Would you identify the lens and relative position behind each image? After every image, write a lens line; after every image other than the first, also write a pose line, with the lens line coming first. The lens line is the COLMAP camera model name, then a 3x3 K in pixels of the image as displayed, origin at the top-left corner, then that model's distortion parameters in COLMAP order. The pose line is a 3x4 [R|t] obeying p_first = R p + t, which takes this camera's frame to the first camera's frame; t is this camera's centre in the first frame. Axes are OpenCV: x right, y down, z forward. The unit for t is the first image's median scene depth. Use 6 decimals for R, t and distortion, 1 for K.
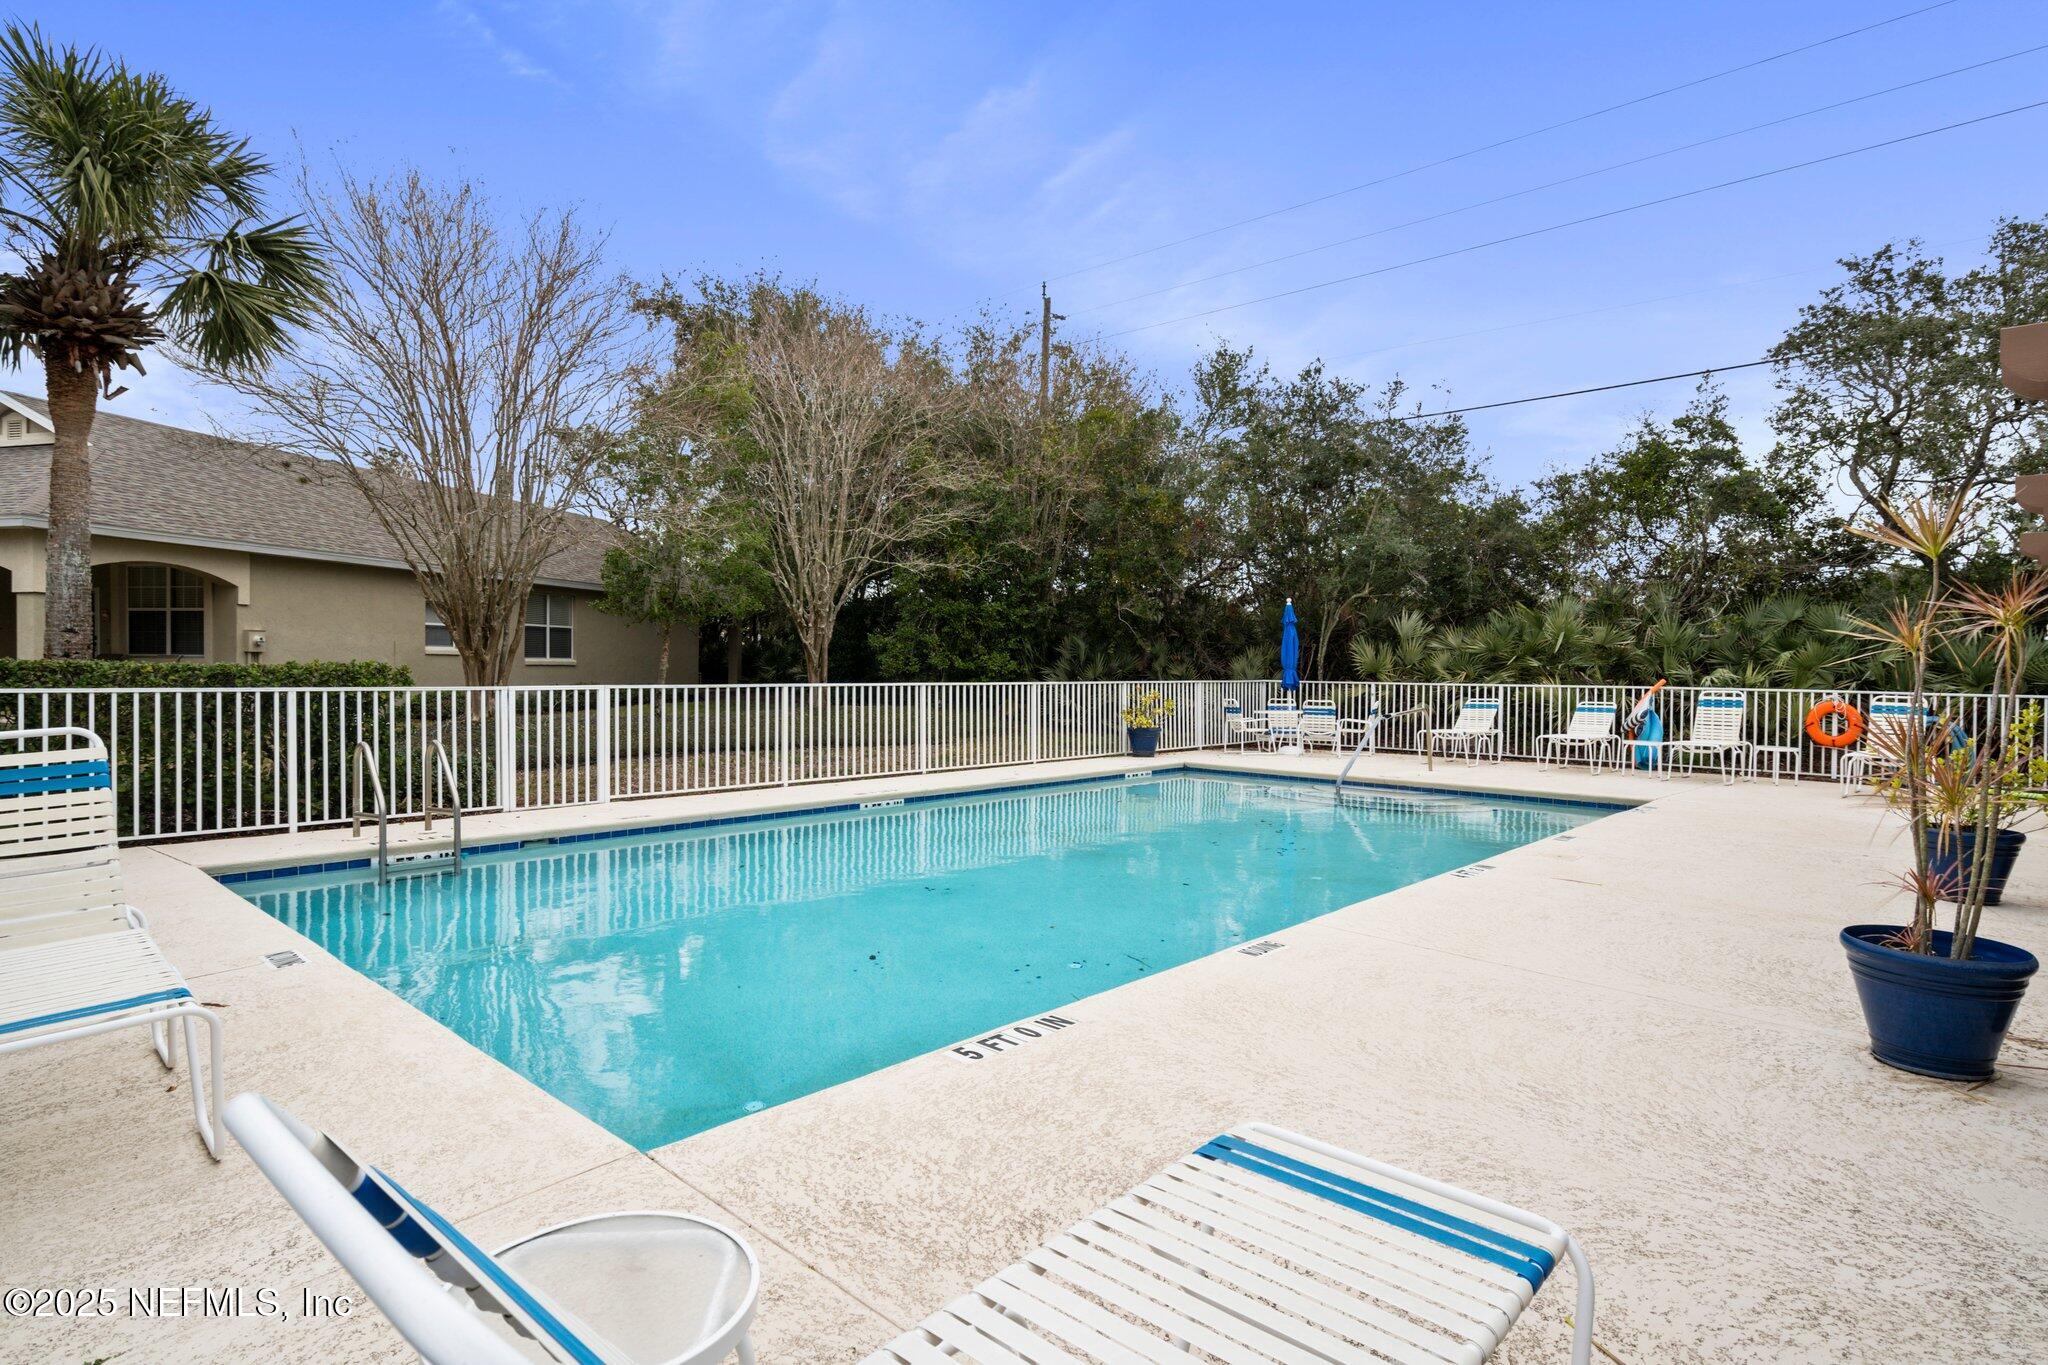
lens RADIAL K [[1066.8, 0, 1028.2], [0, 1066.8, 673.0], [0, 0, 1]] dist [0.001188, 0.000458]
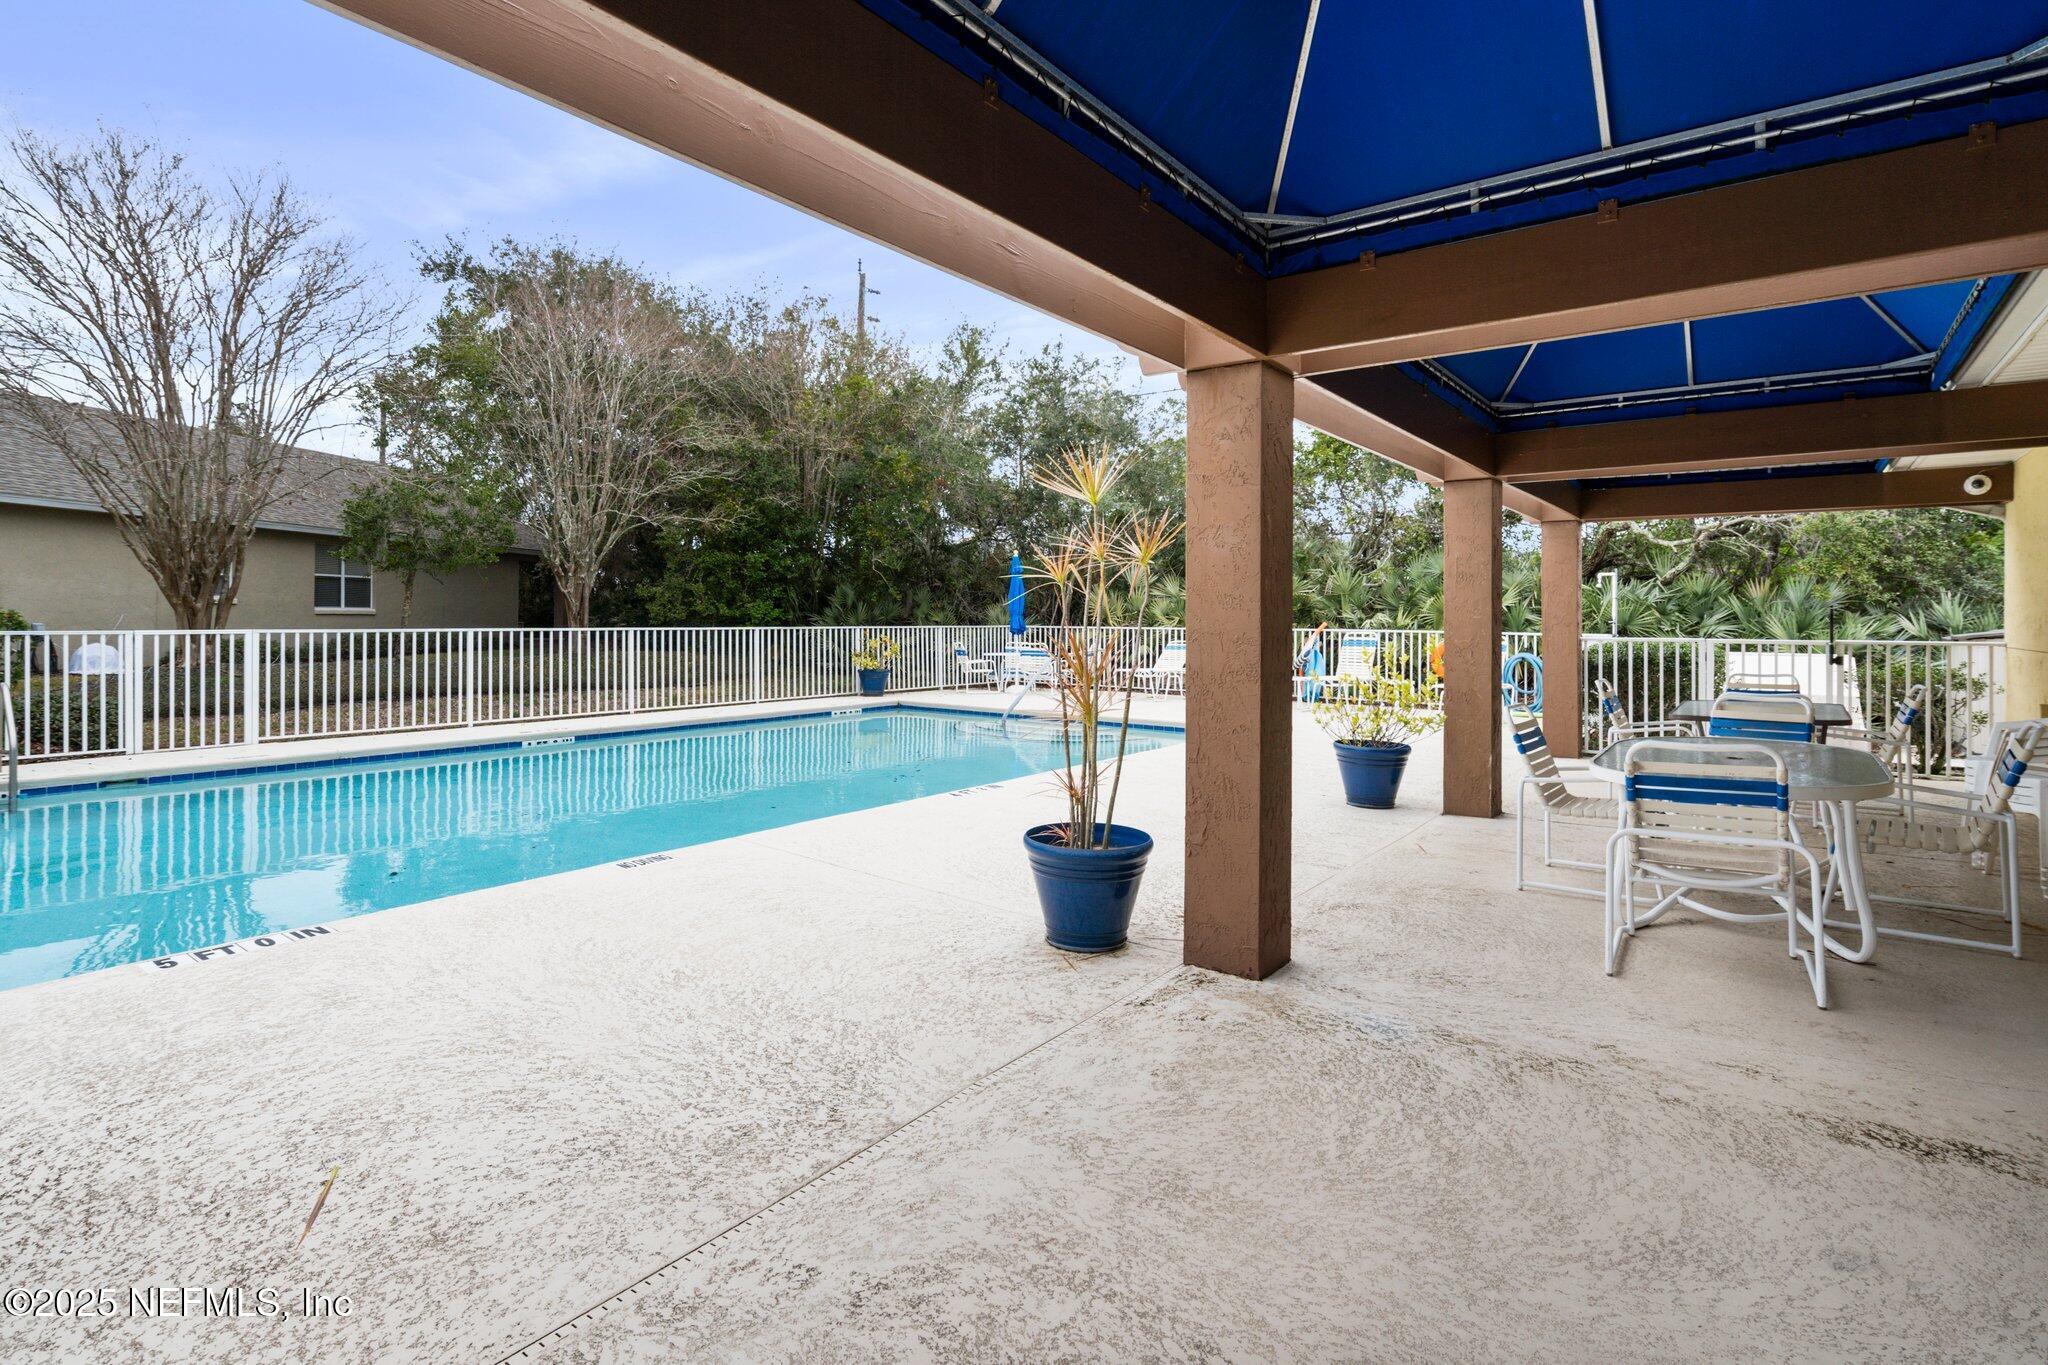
lens RADIAL K [[987.1, 0, 1031.5], [0, 987.1, 609.6], [0, 0, 1]] dist [0.004702, 0.000360]
pose [[0.994533, -0.002103, 0.104403, 0.150946], [0.003432, 0.999915, -0.012549, 0.003771], [-0.104367, 0.012839, 0.994456, -0.017239]]
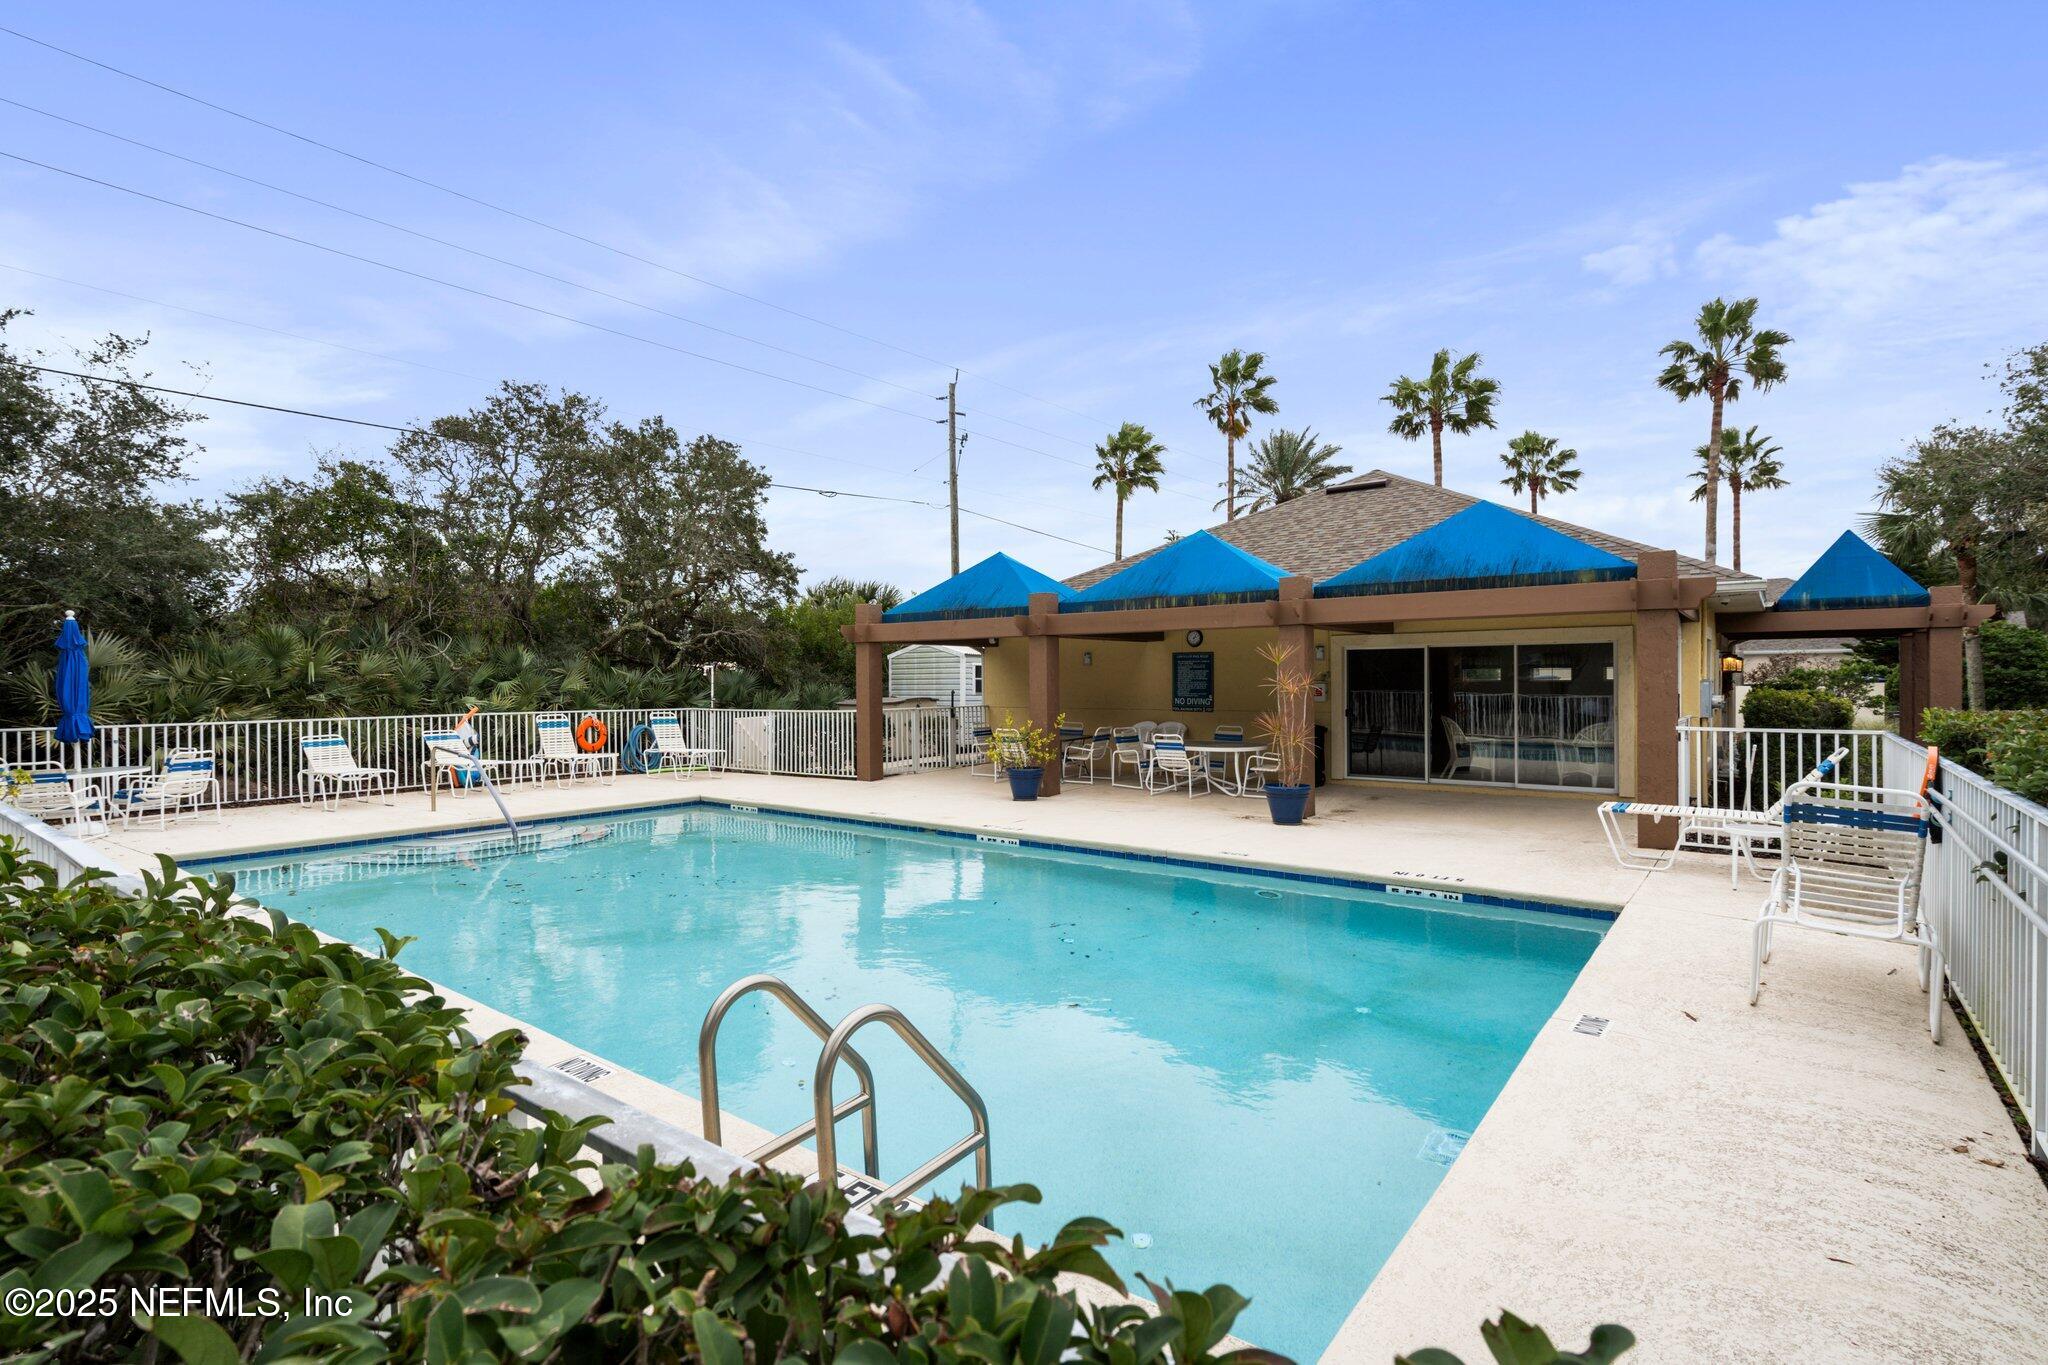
lens RADIAL K [[987.1, 0, 1028.2], [0, 987.1, 685.7], [0, 0, 1]] dist [0.004702, 0.000360]
pose [[-0.109982, -0.006159, 0.993914, -0.447140], [0.018399, 0.999797, 0.008231, -0.012892], [-0.993763, 0.019192, -0.109847, 0.471117]]
